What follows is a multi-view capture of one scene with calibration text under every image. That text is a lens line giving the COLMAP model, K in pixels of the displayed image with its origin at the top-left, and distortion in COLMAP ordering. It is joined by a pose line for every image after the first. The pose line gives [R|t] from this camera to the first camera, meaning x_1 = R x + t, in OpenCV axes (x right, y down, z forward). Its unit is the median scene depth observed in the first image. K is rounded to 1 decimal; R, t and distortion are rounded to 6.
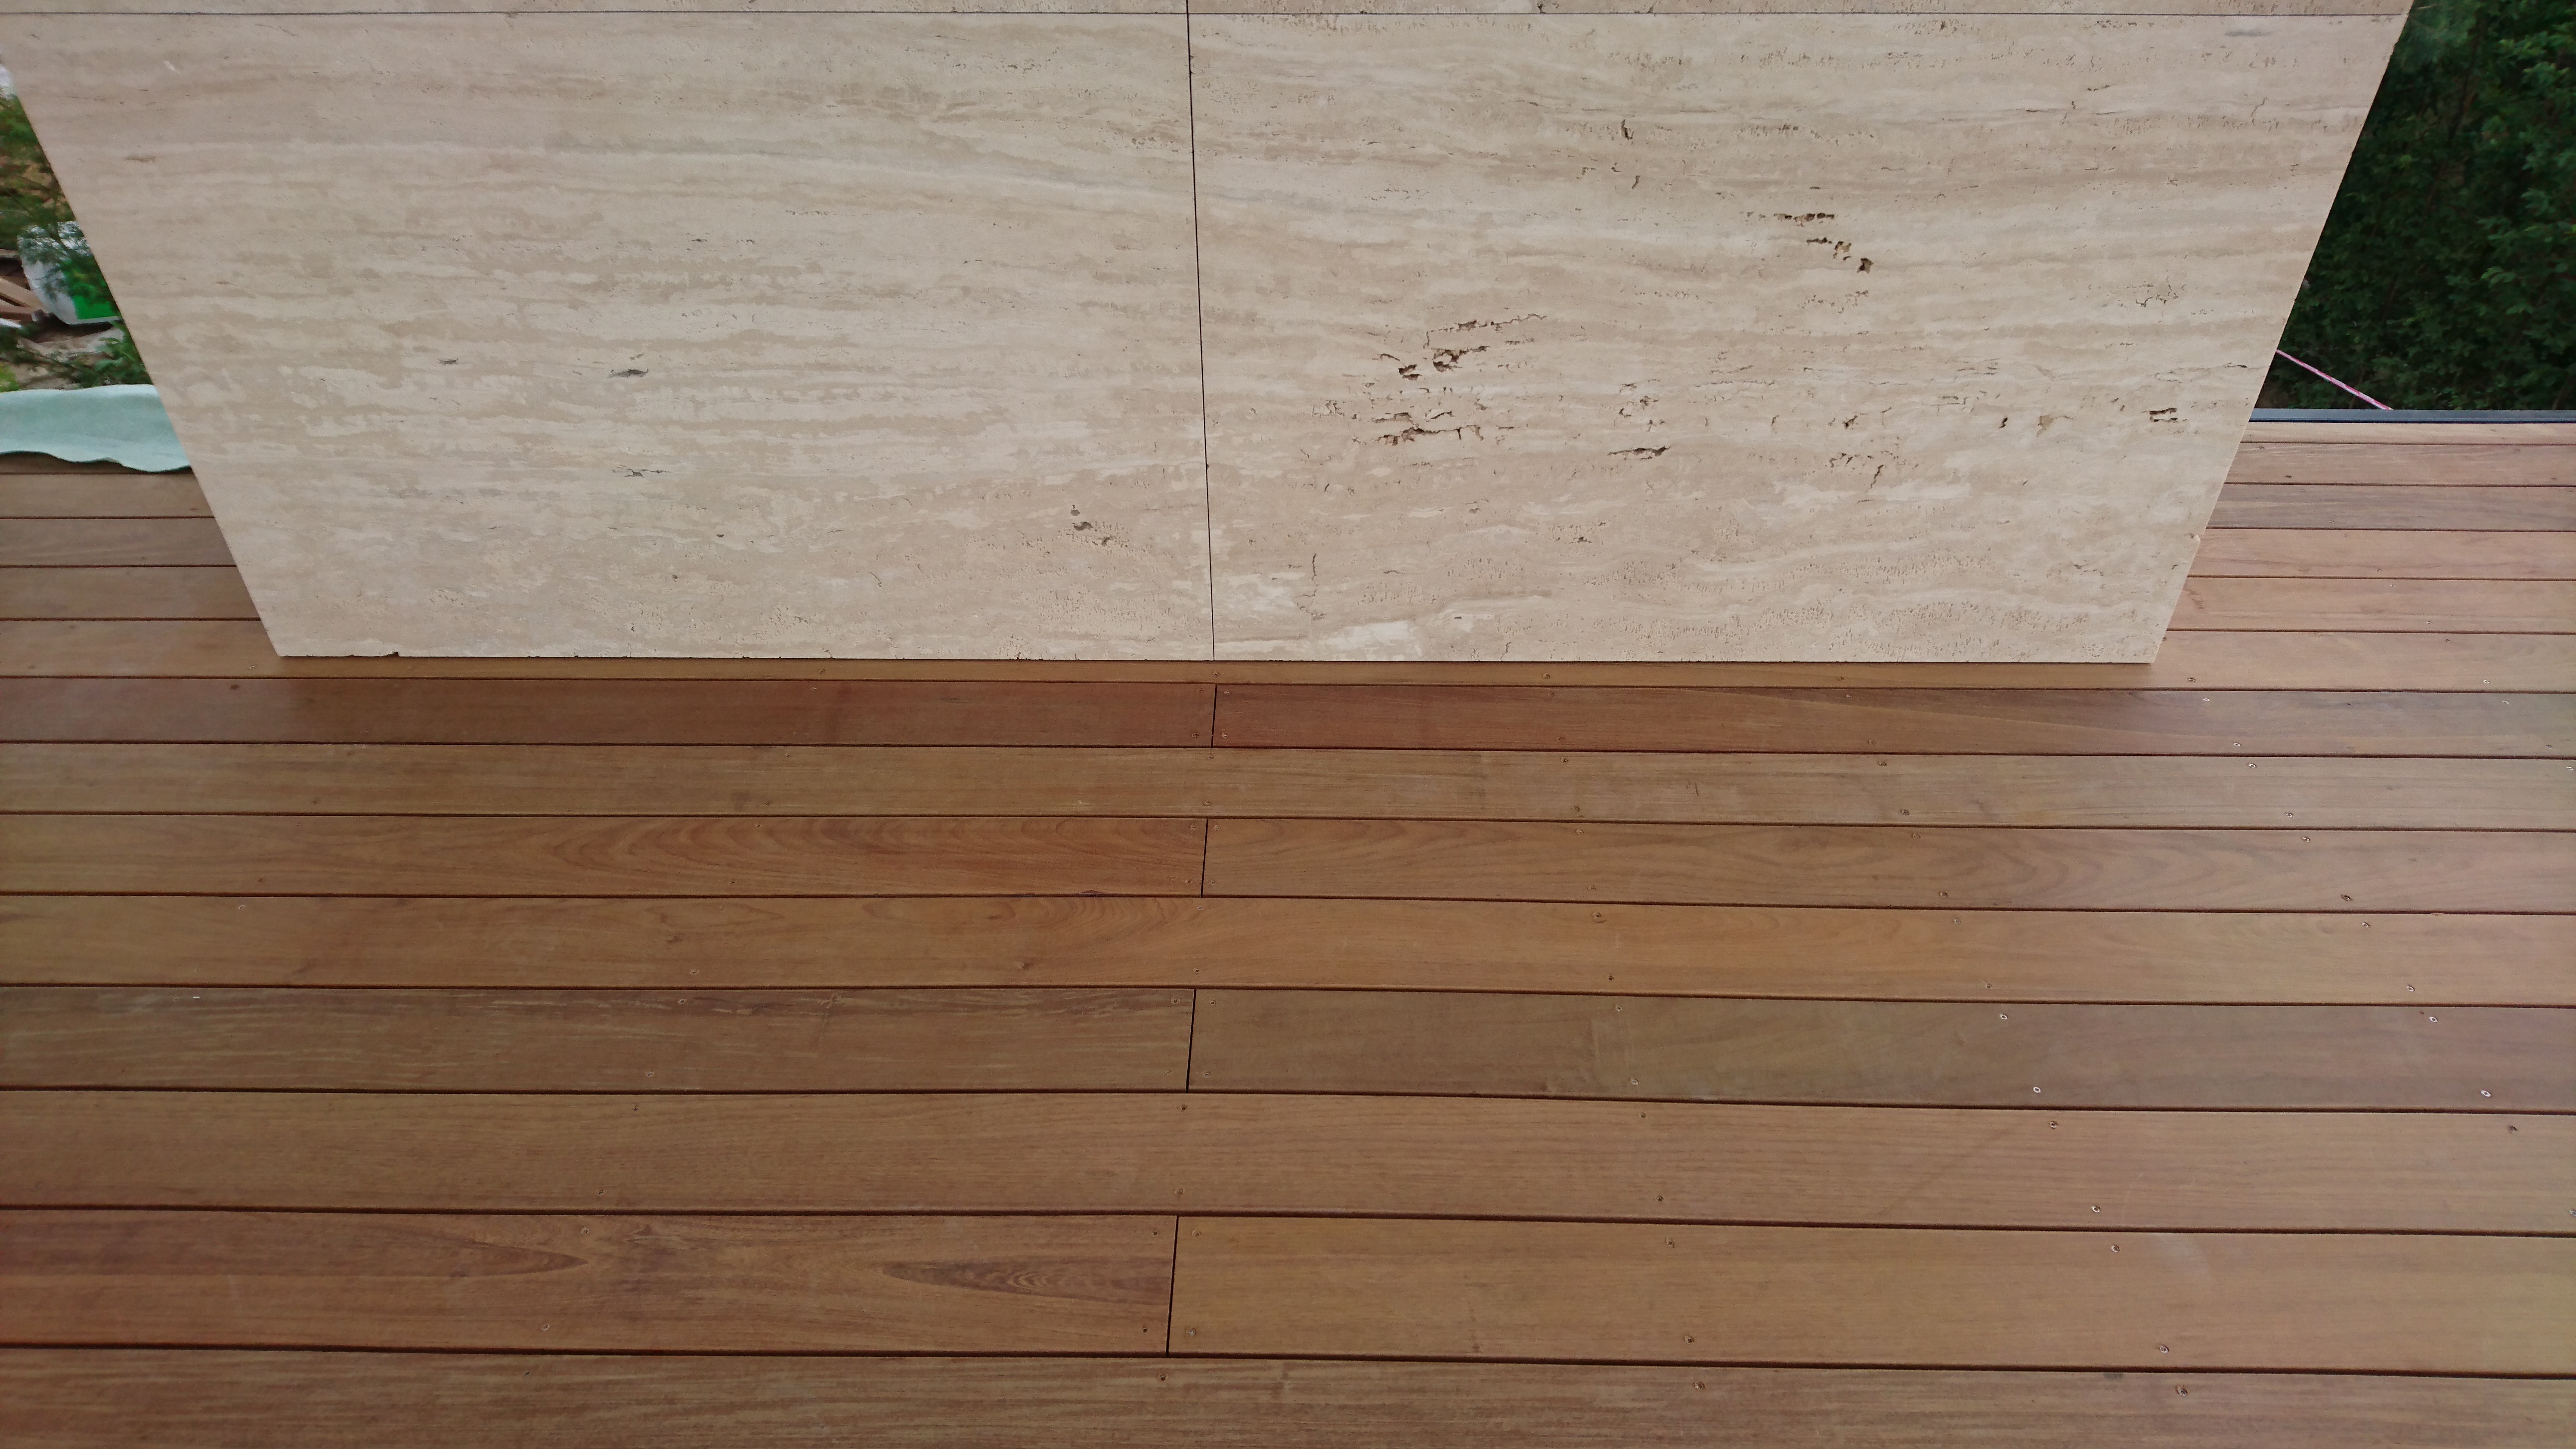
lens RADIAL K [[1777.8, 0, 1284.0], [0, 1777.8, 901.5], [0, 0, 1]] dist [0.138539, -0.216127]
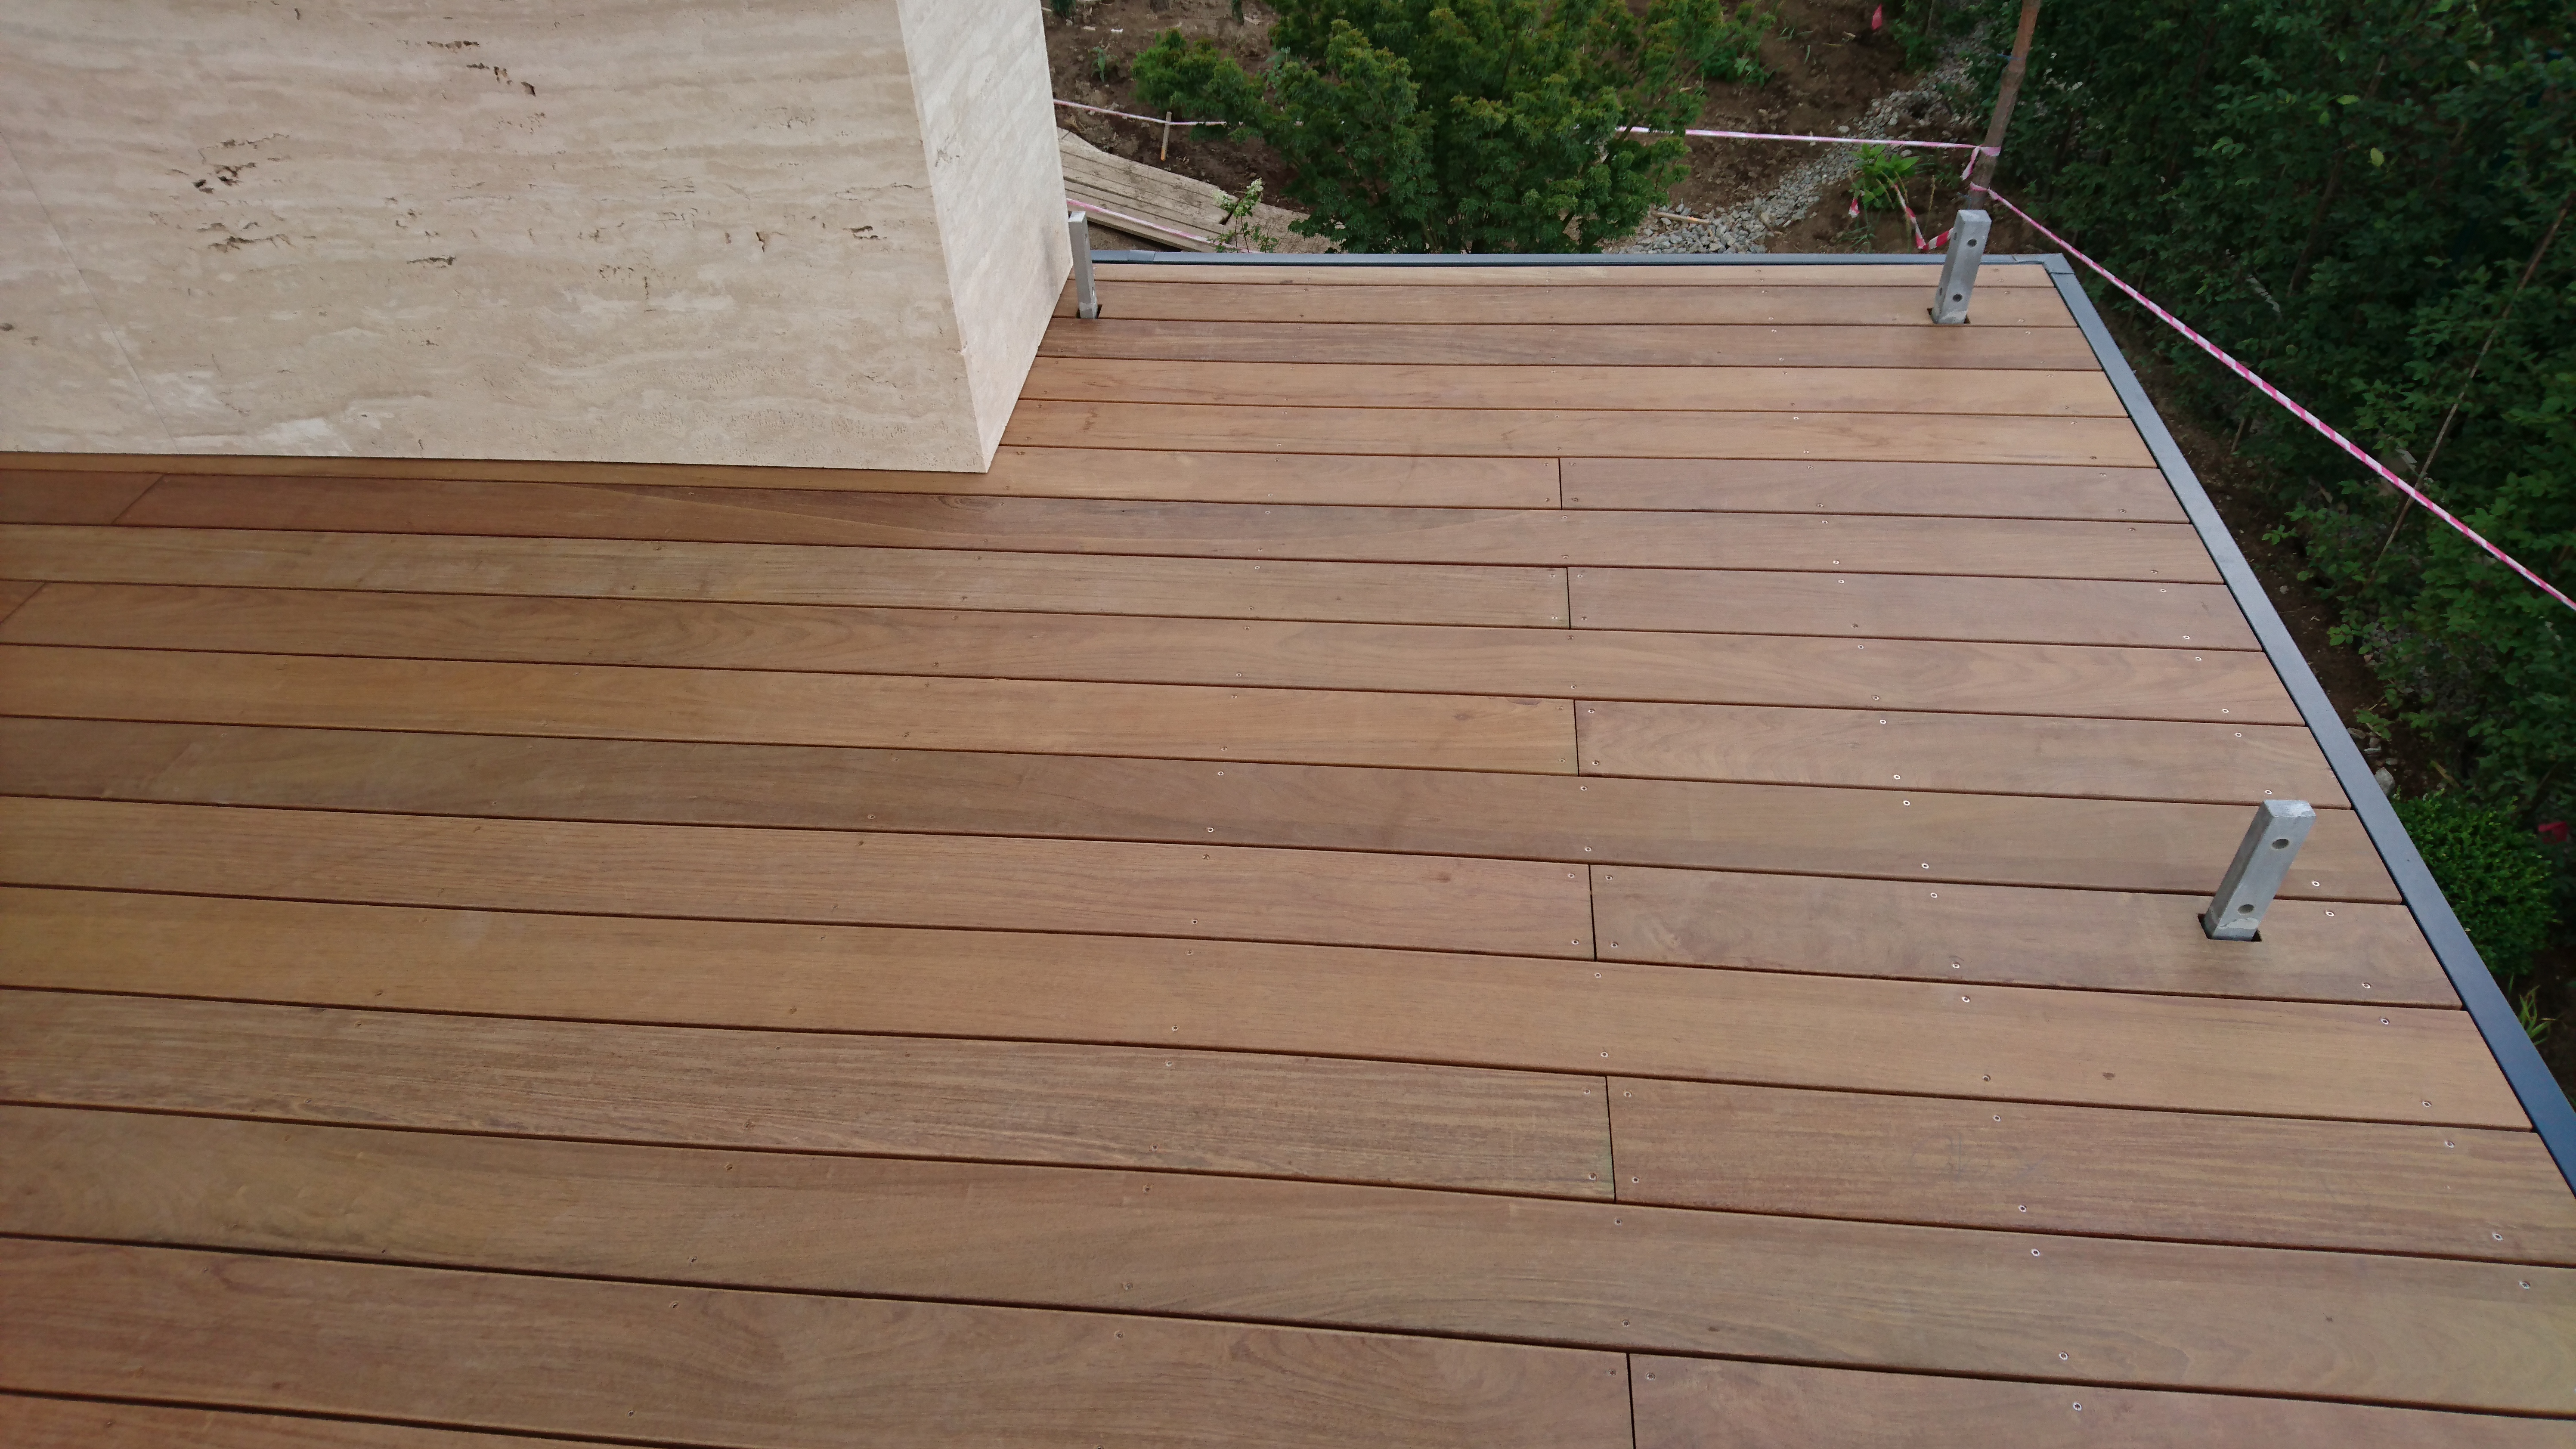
lens RADIAL K [[1836.8, 0, 1286.3], [0, 1836.8, 924.3], [0, 0, 1]] dist [0.039944, -0.050506]
pose [[0.994319, 0.037629, -0.099568, 0.867864], [-0.032631, 0.998147, 0.051359, 0.086397], [0.101316, -0.047818, 0.993704, -0.111079]]
